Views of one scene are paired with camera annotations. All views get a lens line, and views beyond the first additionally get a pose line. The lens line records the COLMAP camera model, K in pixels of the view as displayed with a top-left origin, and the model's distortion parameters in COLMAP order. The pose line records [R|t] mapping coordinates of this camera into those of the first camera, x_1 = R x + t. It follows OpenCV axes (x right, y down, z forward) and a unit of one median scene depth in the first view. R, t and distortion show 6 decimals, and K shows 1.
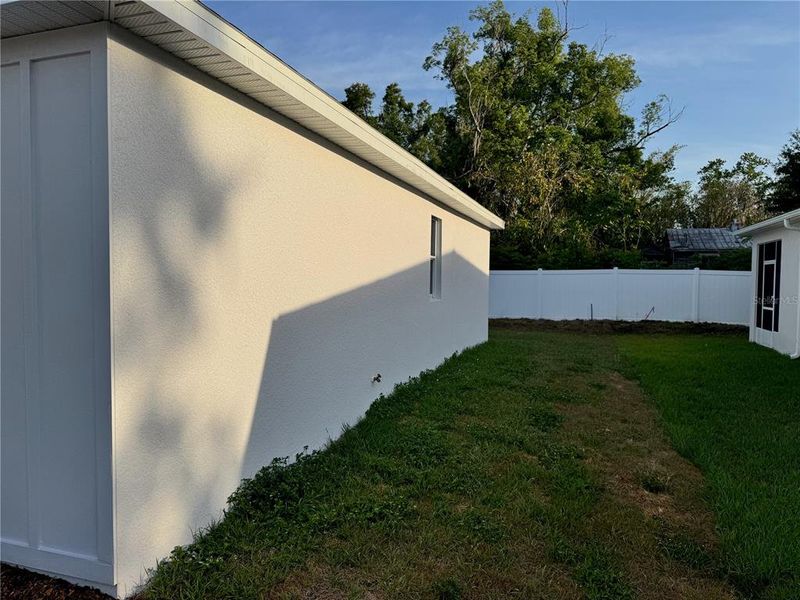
lens RADIAL K [[562.8, 0, 403.1], [0, 562.8, 299.6], [0, 0, 1]] dist [0.033218, -0.030676]
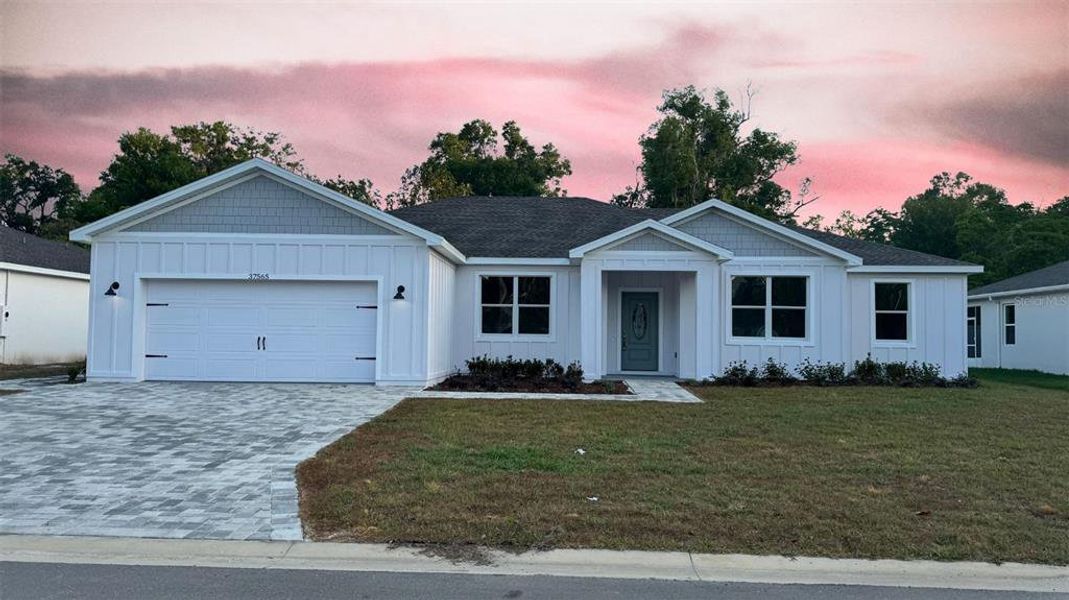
lens RADIAL K [[857.8, 0, 538.7], [0, 857.8, 304.4], [0, 0, 1]] dist [0.027587, -0.006970]
pose [[0.958666, 0.005981, 0.284471, -0.942706], [0.016768, 0.996854, -0.077465, 0.050447], [-0.284039, 0.079033, 0.955550, -0.793866]]
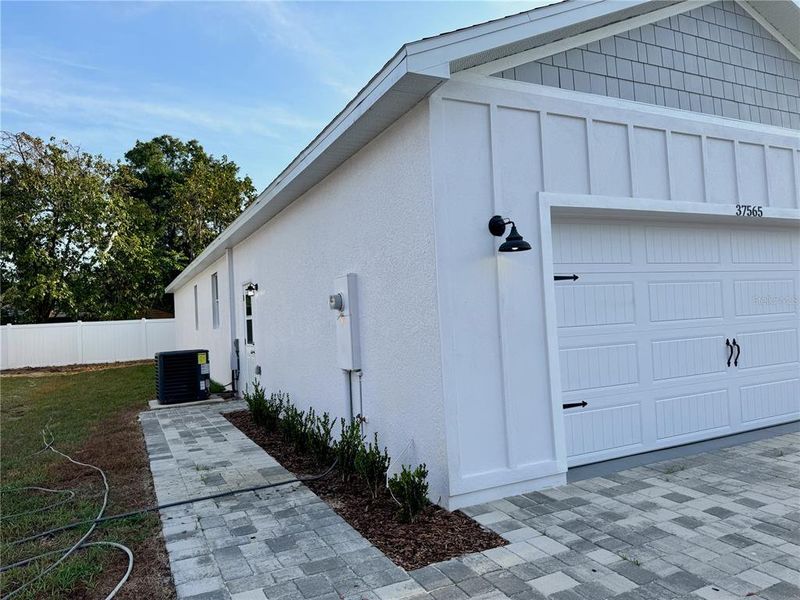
lens RADIAL K [[558.5, 0, 402.6], [0, 558.5, 299.0], [0, 0, 1]] dist [0.062304, -0.070793]
pose [[0.716559, -0.028358, 0.696949, -1.286684], [0.083629, 0.995459, -0.045478, -0.012103], [-0.692495, 0.090873, 0.715677, 0.073787]]
